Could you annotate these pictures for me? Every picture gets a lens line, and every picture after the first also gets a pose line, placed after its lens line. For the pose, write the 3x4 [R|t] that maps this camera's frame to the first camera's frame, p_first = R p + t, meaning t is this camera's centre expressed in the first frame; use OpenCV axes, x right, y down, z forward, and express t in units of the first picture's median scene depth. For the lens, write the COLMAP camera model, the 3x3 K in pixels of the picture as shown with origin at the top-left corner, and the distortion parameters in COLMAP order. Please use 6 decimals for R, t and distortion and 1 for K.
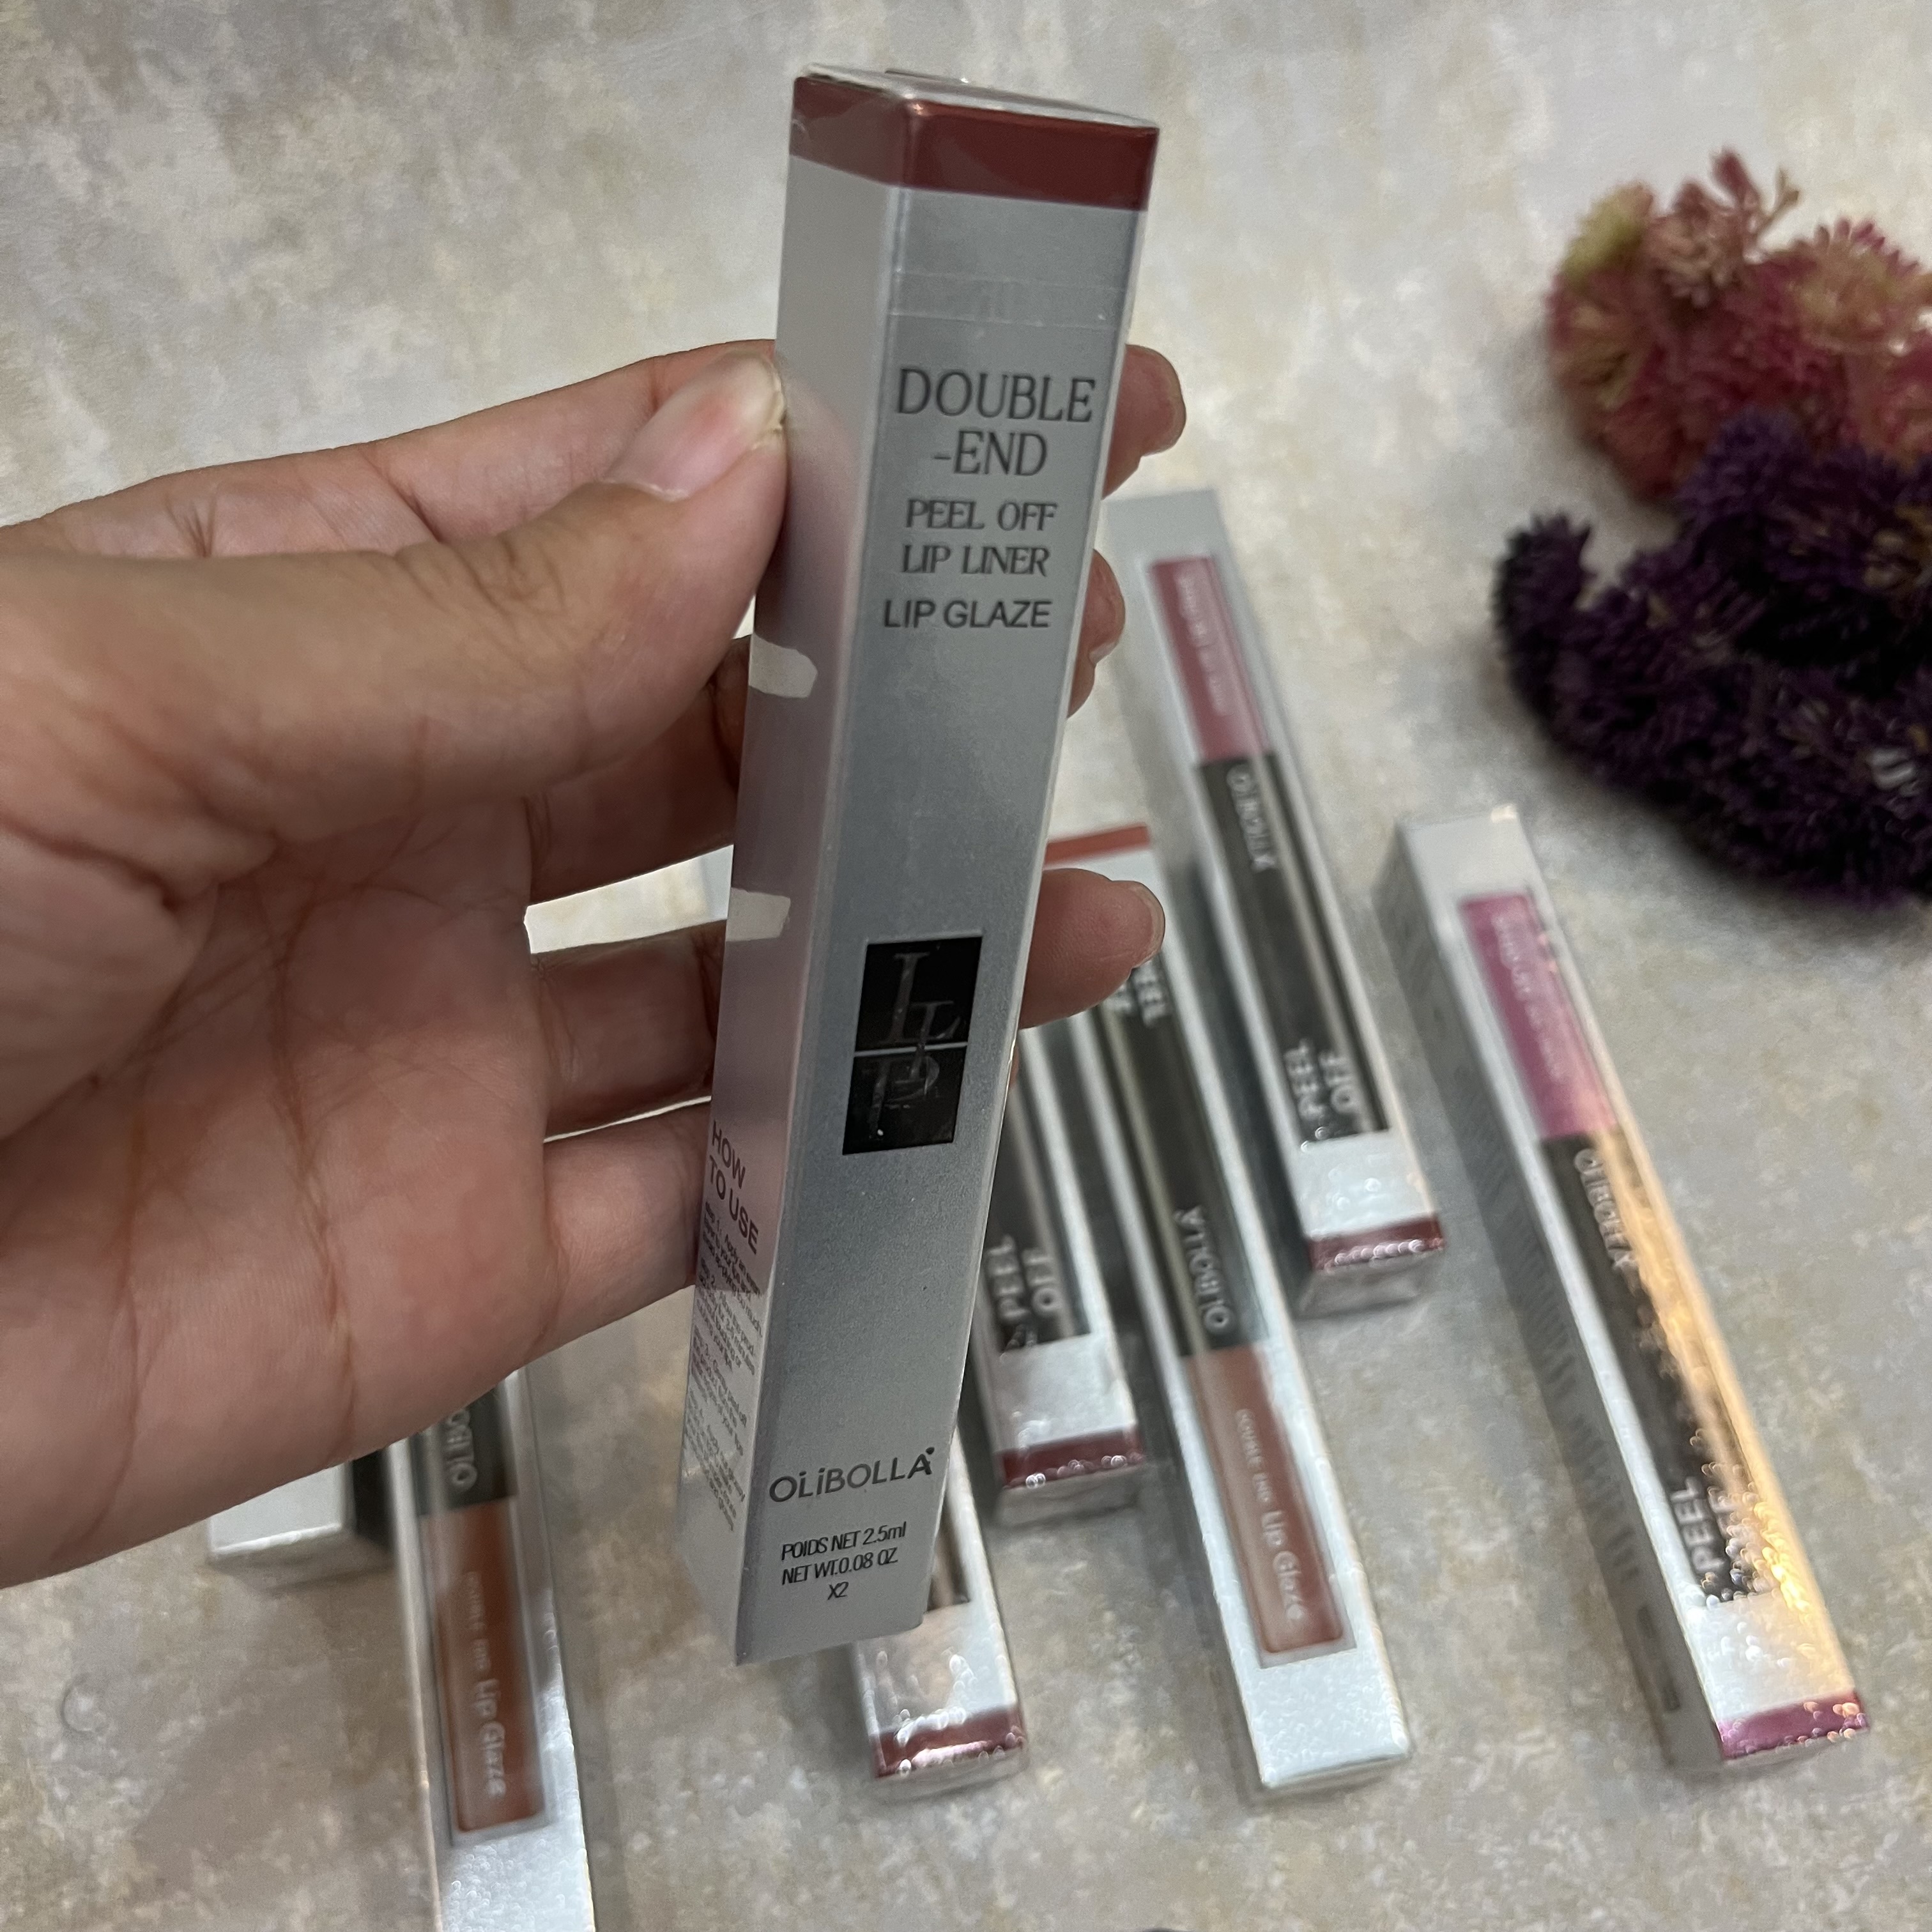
lens RADIAL K [[2047.6, 0, 964.1], [0, 2047.6, 971.9], [0, 0, 1]] dist [-0.013571, 0.000000]
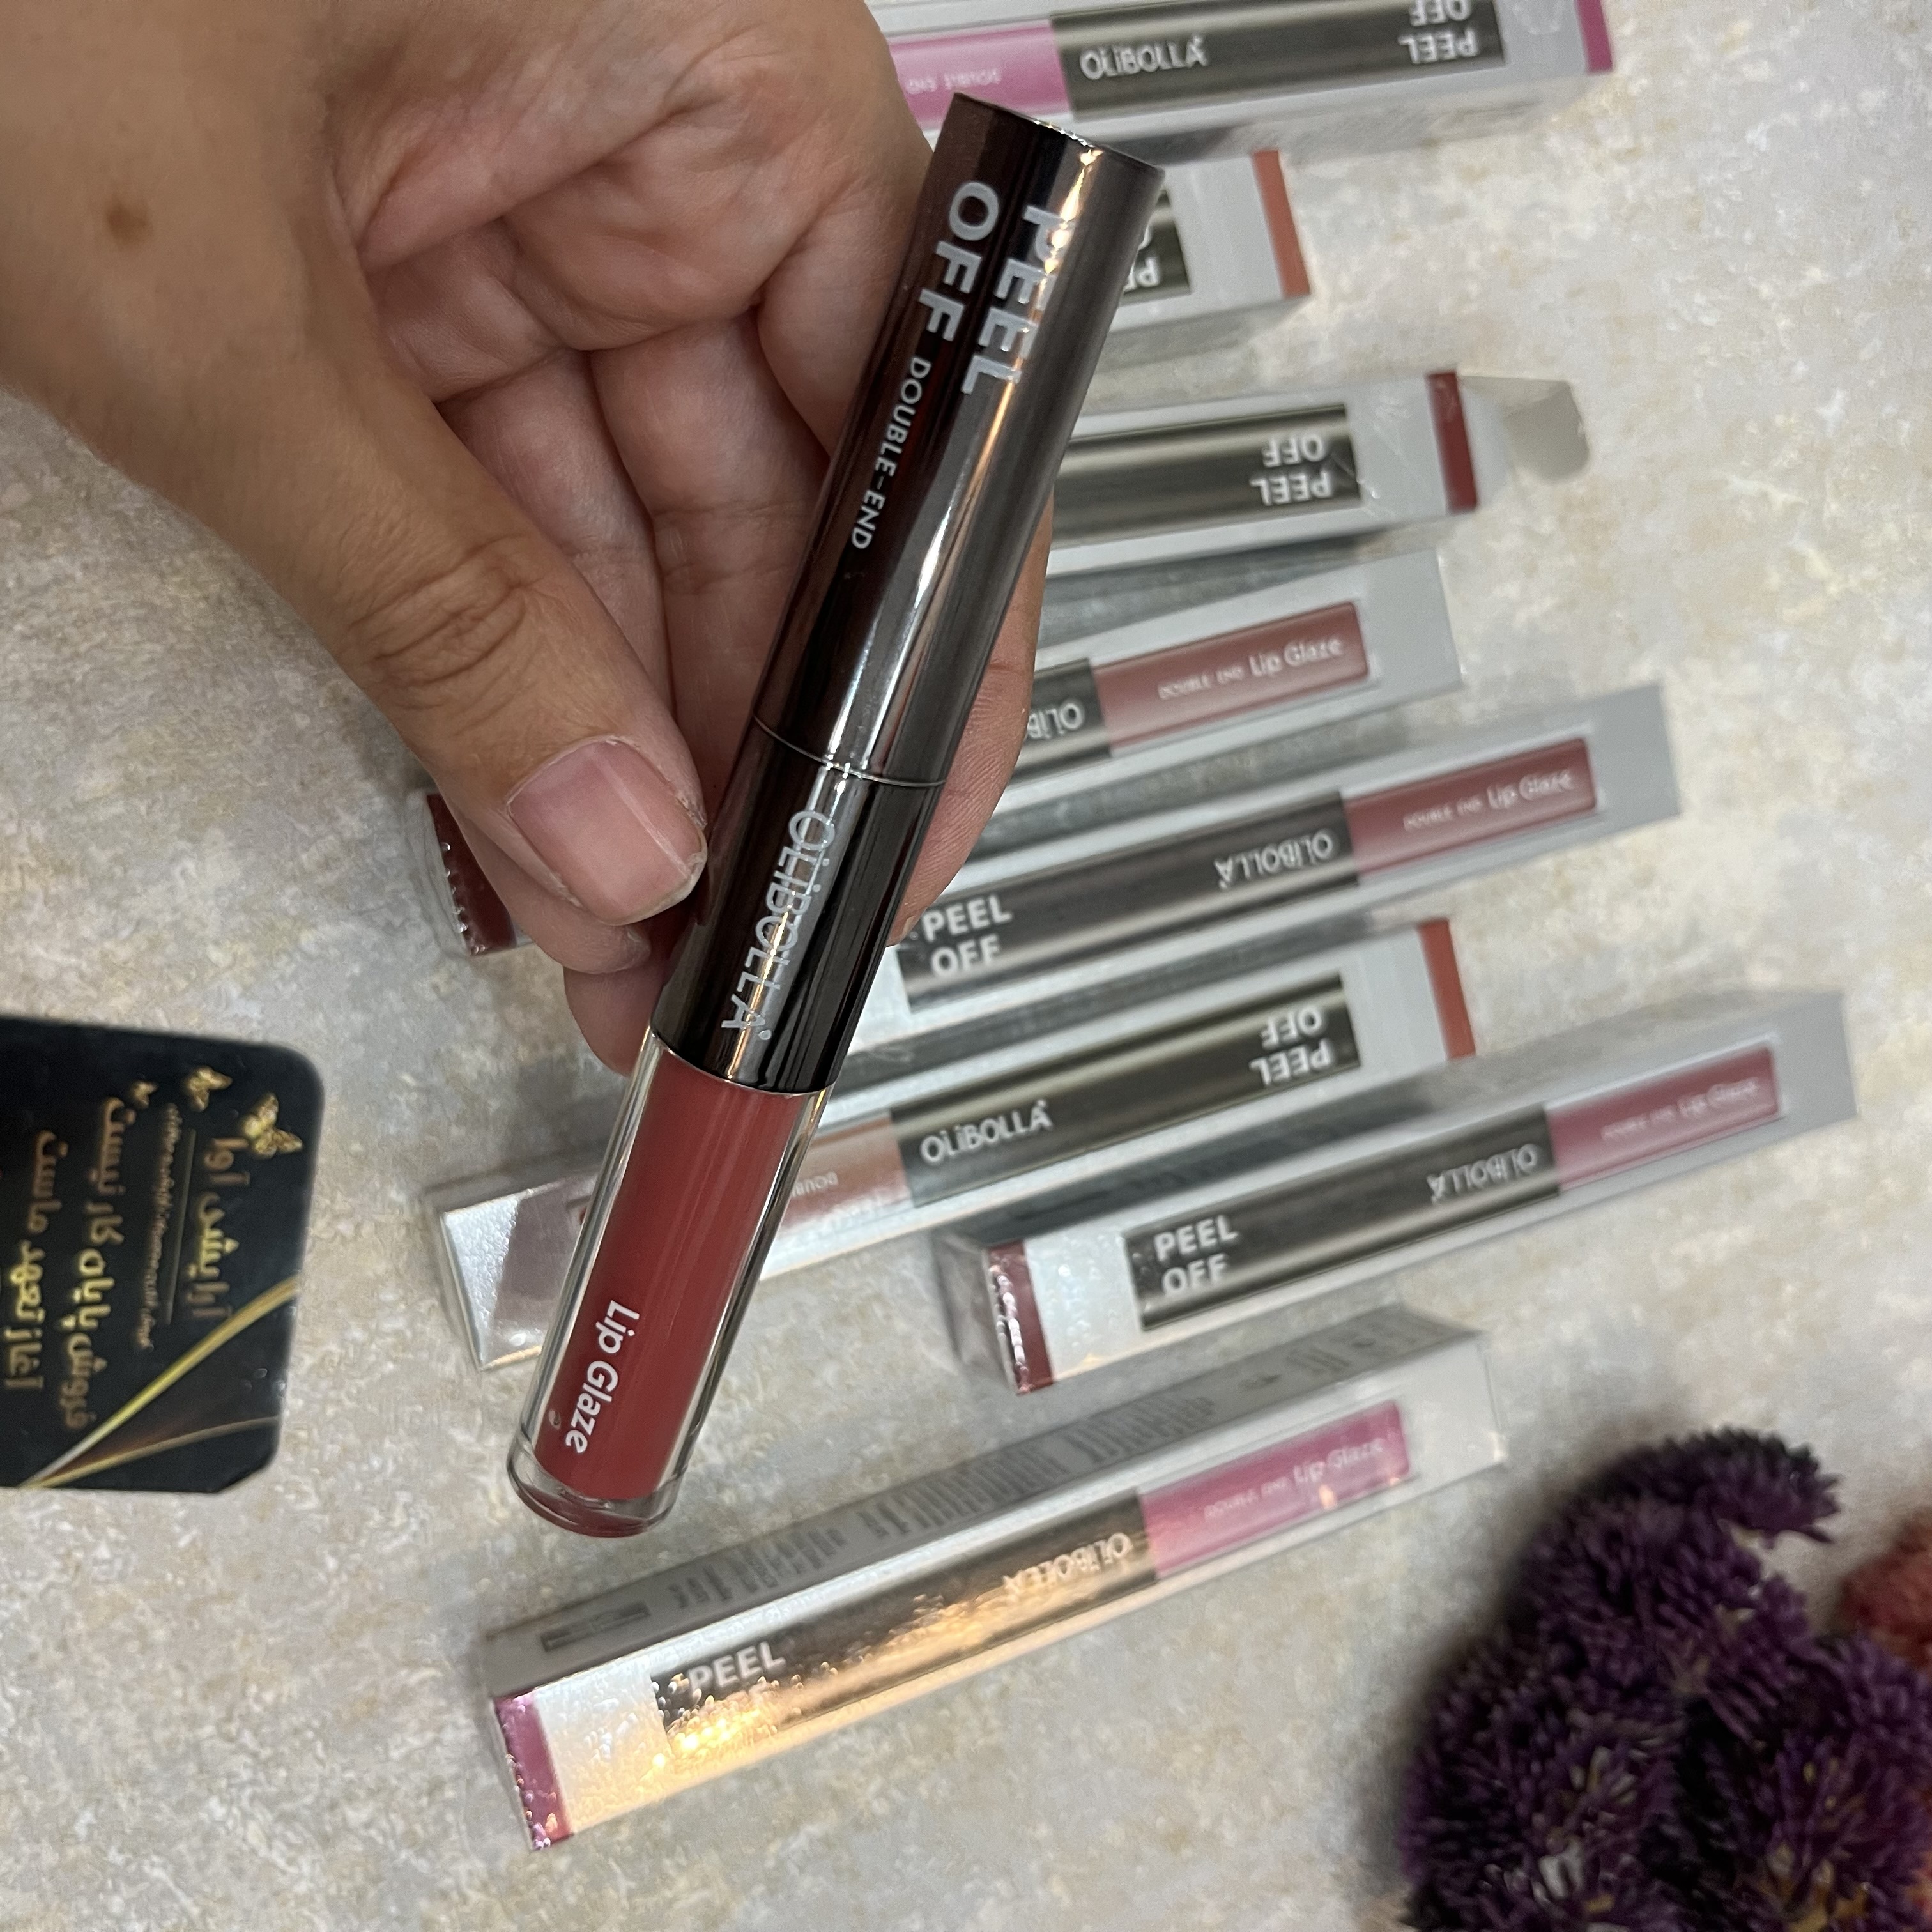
lens RADIAL K [[2047.6, 0, 975.7], [0, 2047.6, 973.8], [0, 0, 1]] dist [-0.013571, 0.000000]
pose [[0.039677, 0.997742, 0.054199, -0.002463], [-0.991699, 0.032682, 0.124357, 0.033948], [0.122305, -0.058683, 0.990756, 0.101821]]
